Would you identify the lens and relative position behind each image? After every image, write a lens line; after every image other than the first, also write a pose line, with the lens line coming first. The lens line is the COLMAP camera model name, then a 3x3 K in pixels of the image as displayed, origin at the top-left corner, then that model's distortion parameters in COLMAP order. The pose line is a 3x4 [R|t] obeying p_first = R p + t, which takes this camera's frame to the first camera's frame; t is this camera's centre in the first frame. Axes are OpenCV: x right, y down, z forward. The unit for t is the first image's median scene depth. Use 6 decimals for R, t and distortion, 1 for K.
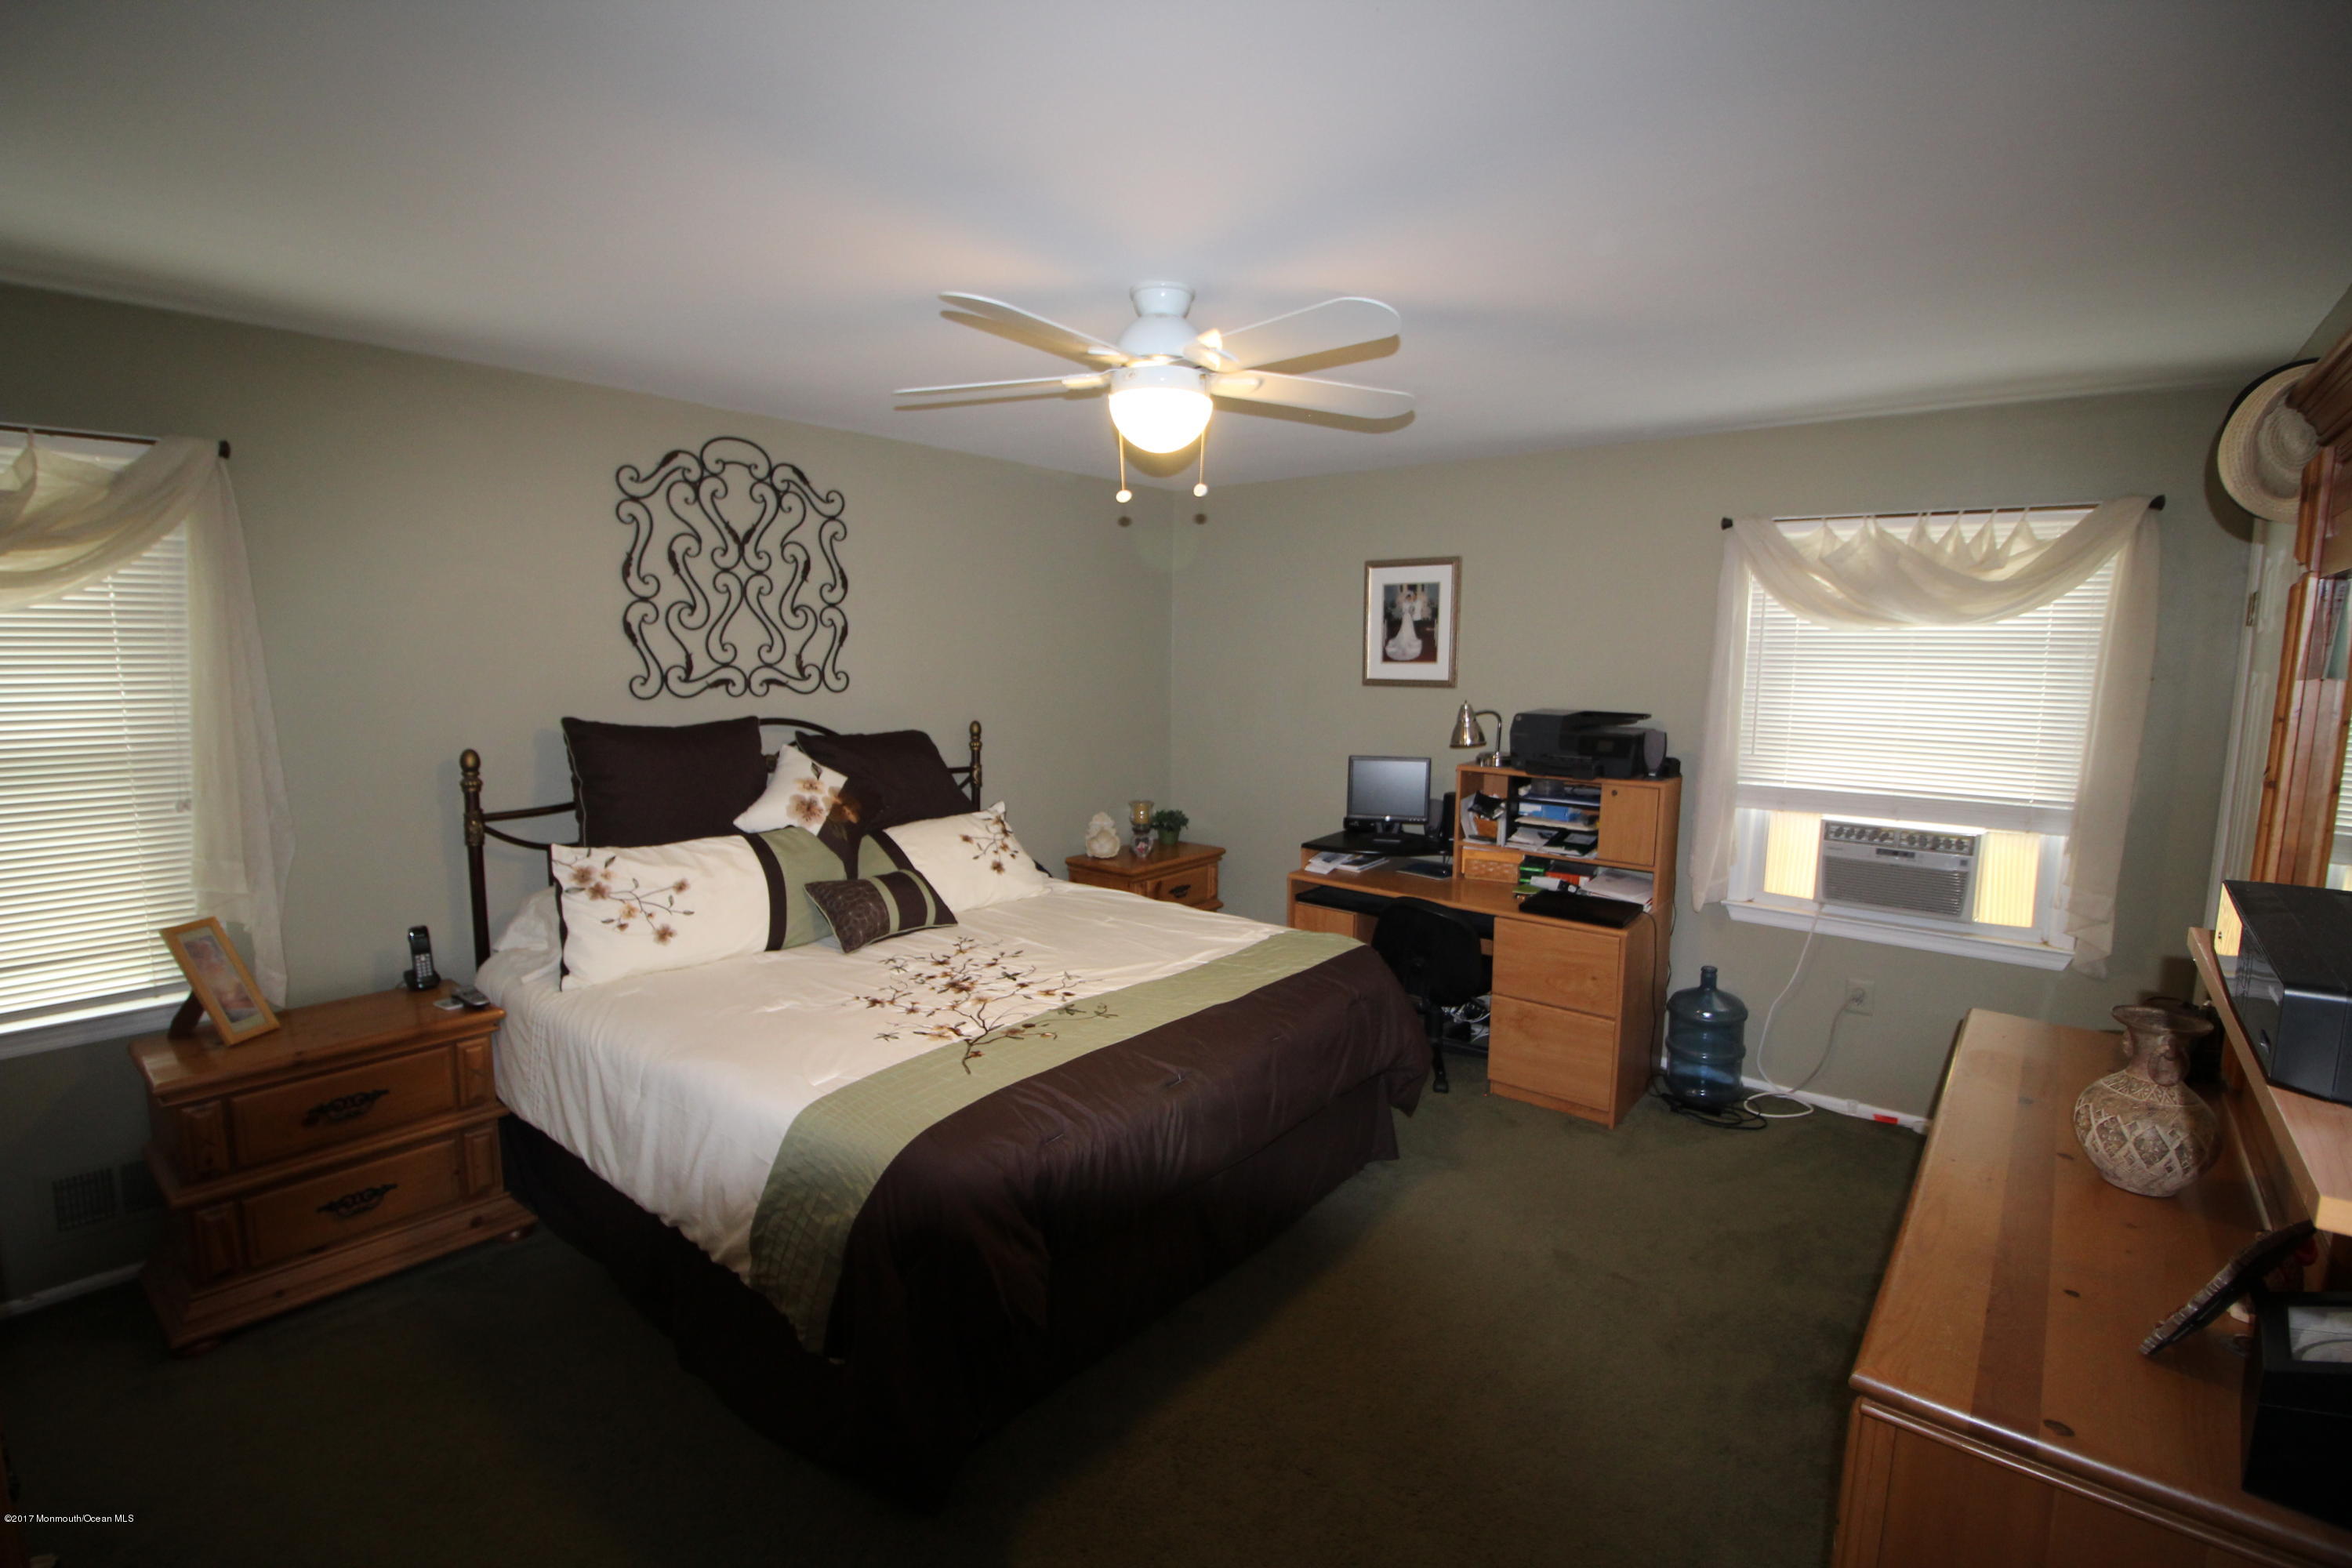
lens RADIAL K [[1096.3, 0, 1187.8], [0, 1096.3, 792.9], [0, 0, 1]] dist [-0.010680, -0.006464]
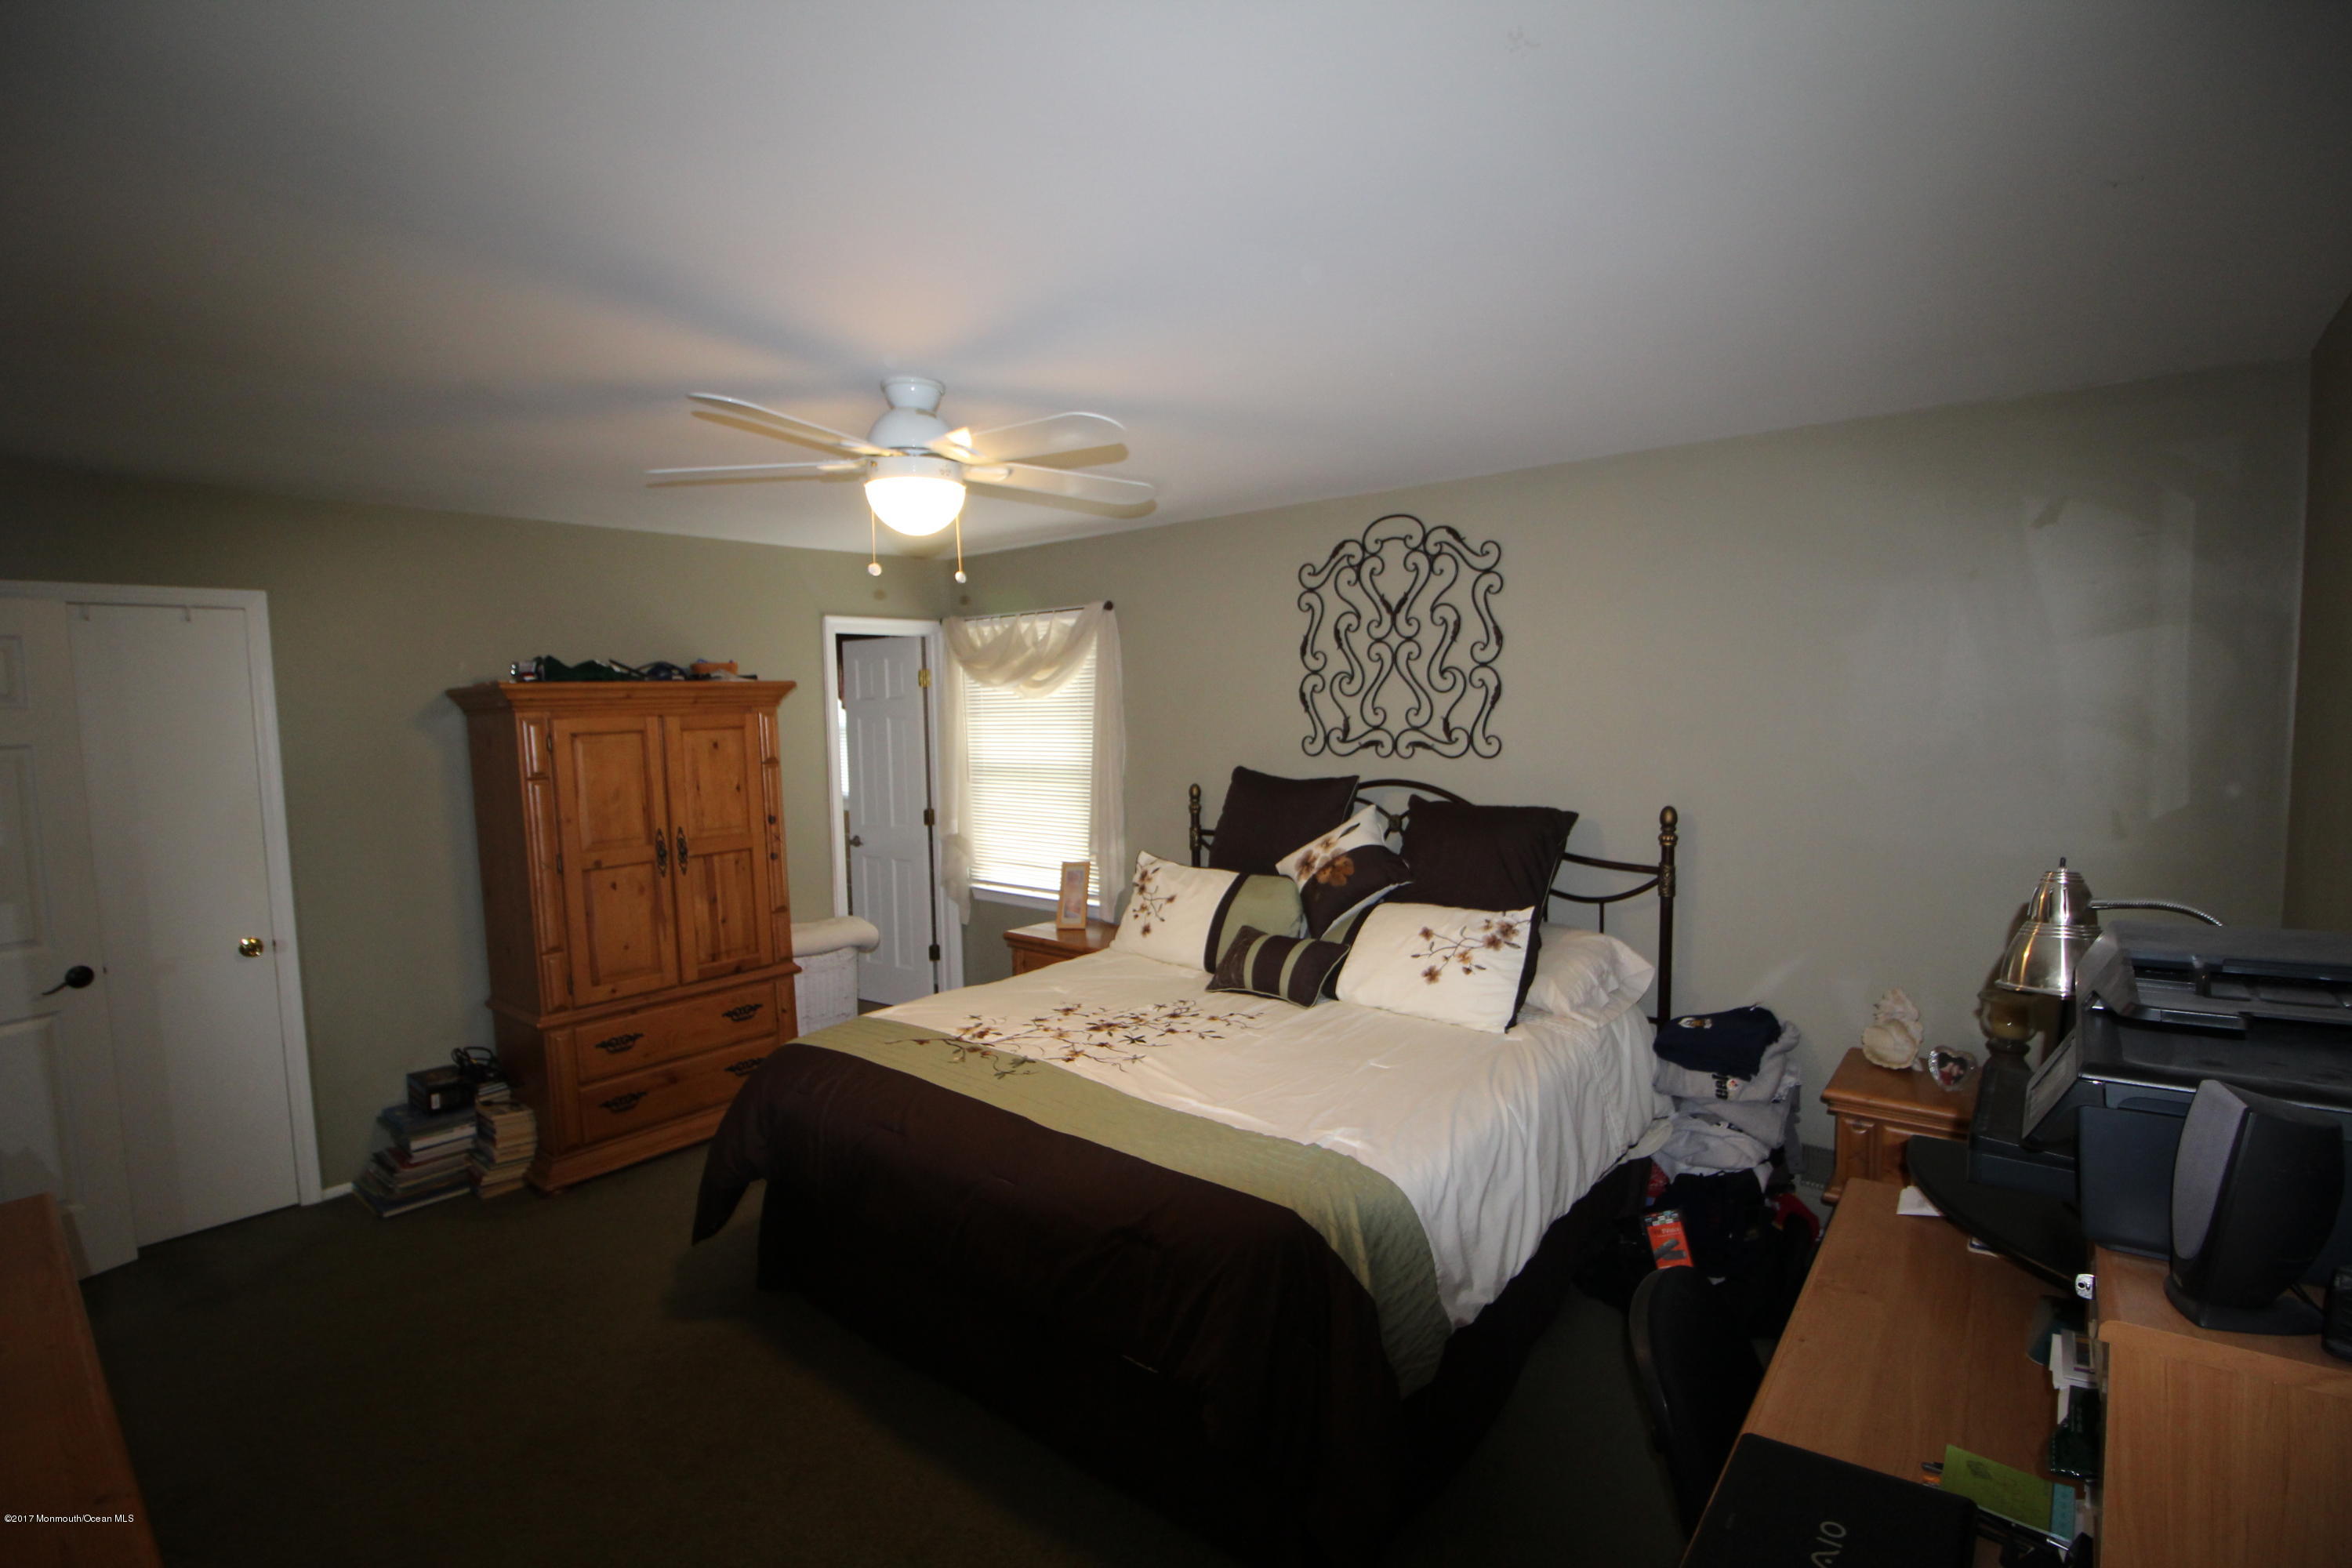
lens RADIAL K [[1096.3, 0, 1187.1], [0, 1096.3, 783.0], [0, 0, 1]] dist [-0.010680, -0.006464]
pose [[-0.027954, 0.053702, -0.998166, 0.664484], [-0.121885, 0.990922, 0.056726, -0.101862], [0.992151, 0.123247, -0.021154, 0.848429]]
